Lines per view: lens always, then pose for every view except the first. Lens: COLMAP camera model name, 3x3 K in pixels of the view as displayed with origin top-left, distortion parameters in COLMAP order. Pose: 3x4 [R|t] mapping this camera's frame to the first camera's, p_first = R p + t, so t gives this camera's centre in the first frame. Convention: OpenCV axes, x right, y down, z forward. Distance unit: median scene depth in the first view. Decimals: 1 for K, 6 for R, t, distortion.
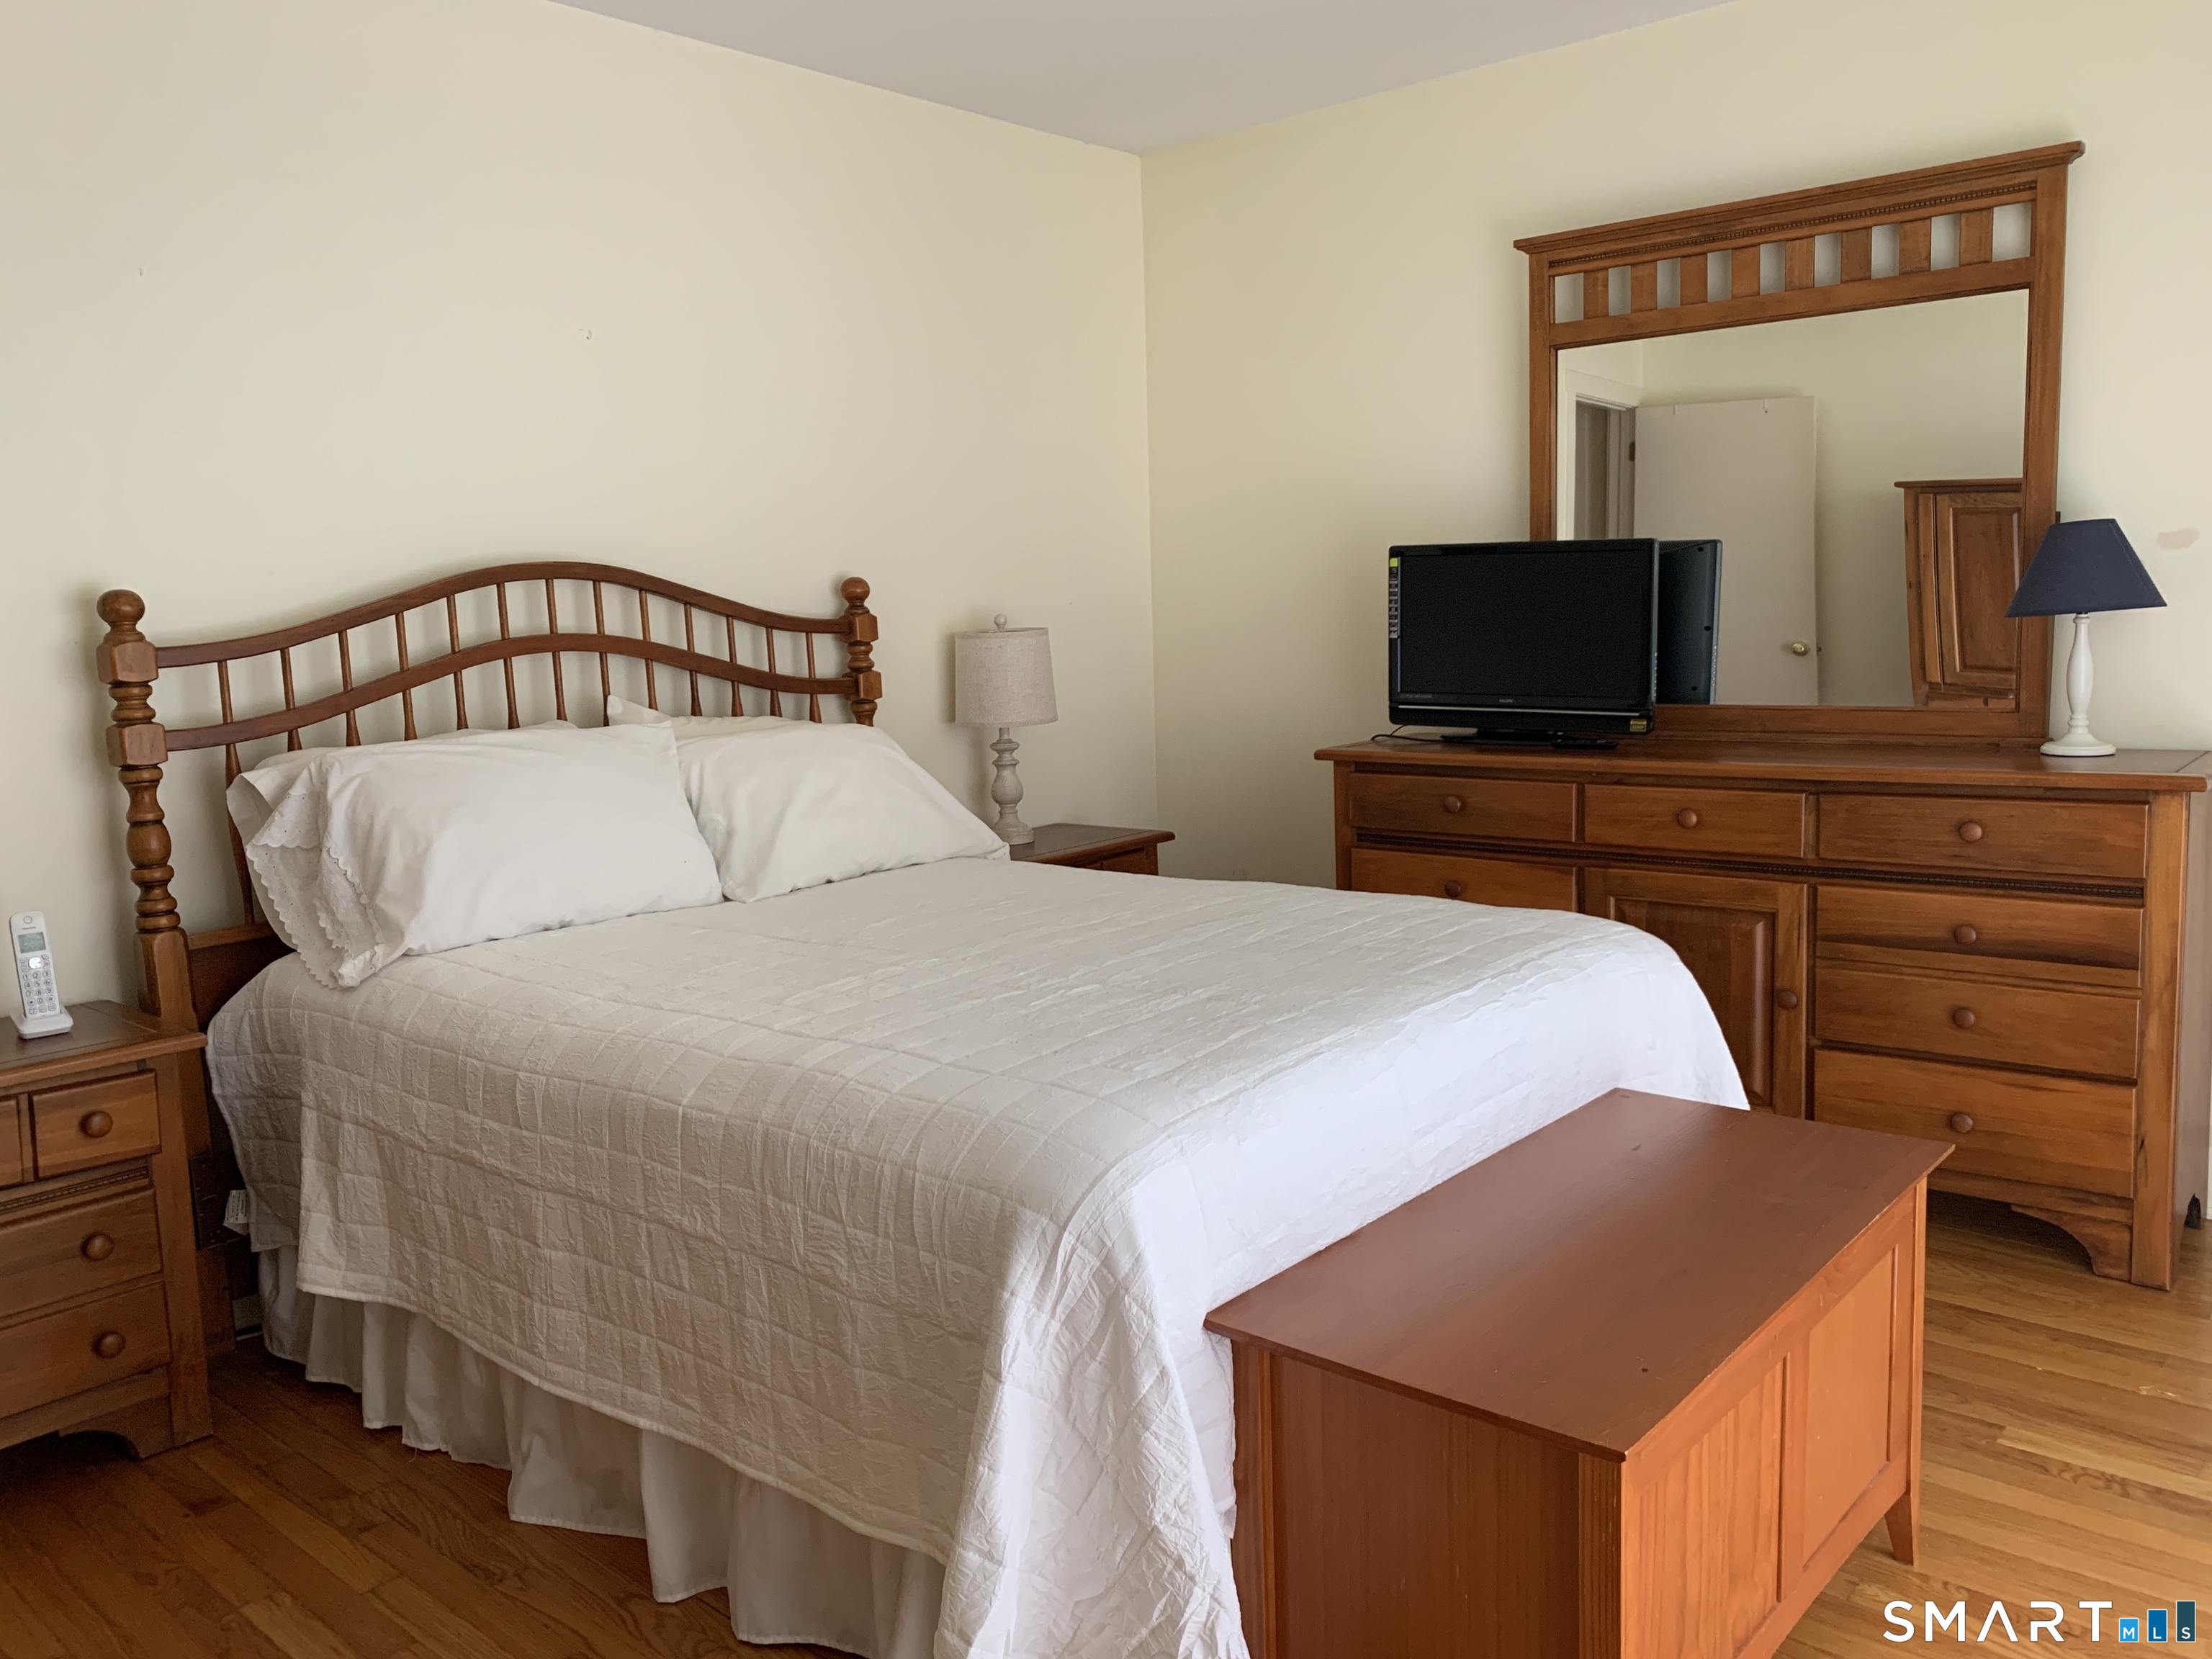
lens RADIAL K [[1687.6, 0, 1106.0], [0, 1687.6, 829.5], [0, 0, 1]] dist [-0.003415, -0.003067]
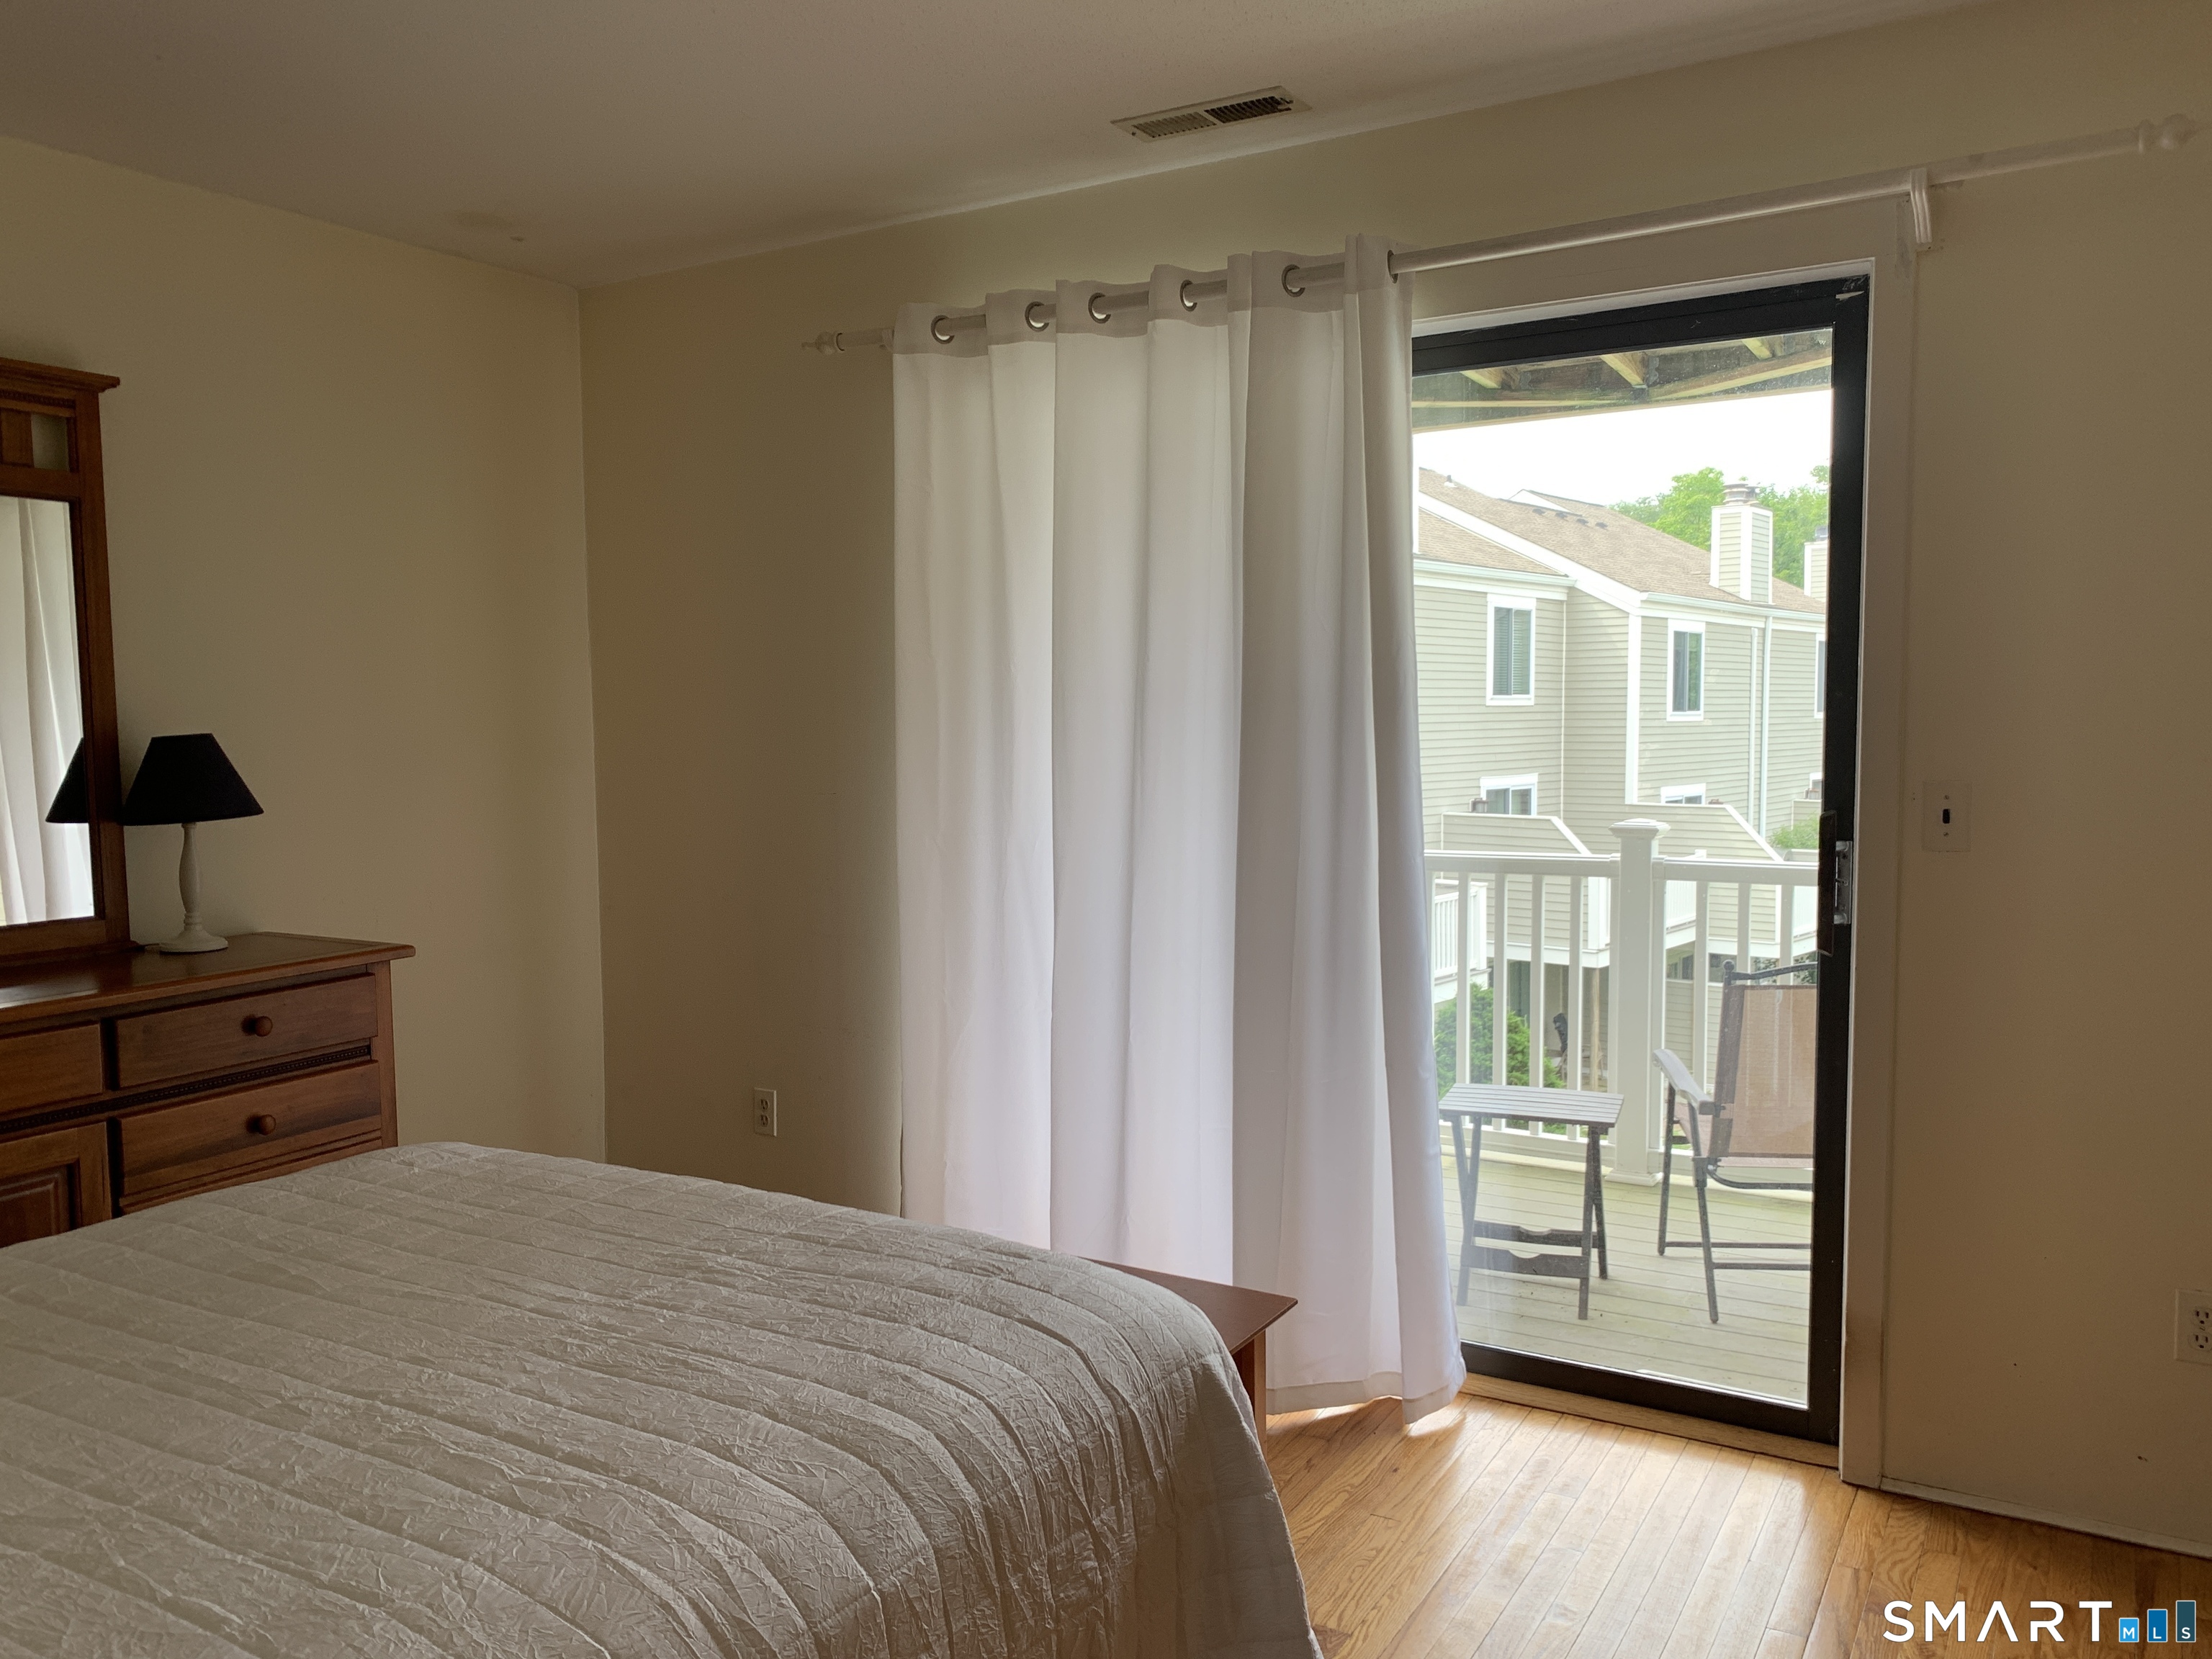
lens RADIAL K [[1687.6, 0, 1106.0], [0, 1687.6, 829.5], [0, 0, 1]] dist [-0.003415, -0.003067]
pose [[-0.166682, -0.031423, 0.985510, -0.573890], [0.142304, 0.988261, 0.055579, -0.098512], [-0.975688, 0.149506, -0.160253, 0.607757]]
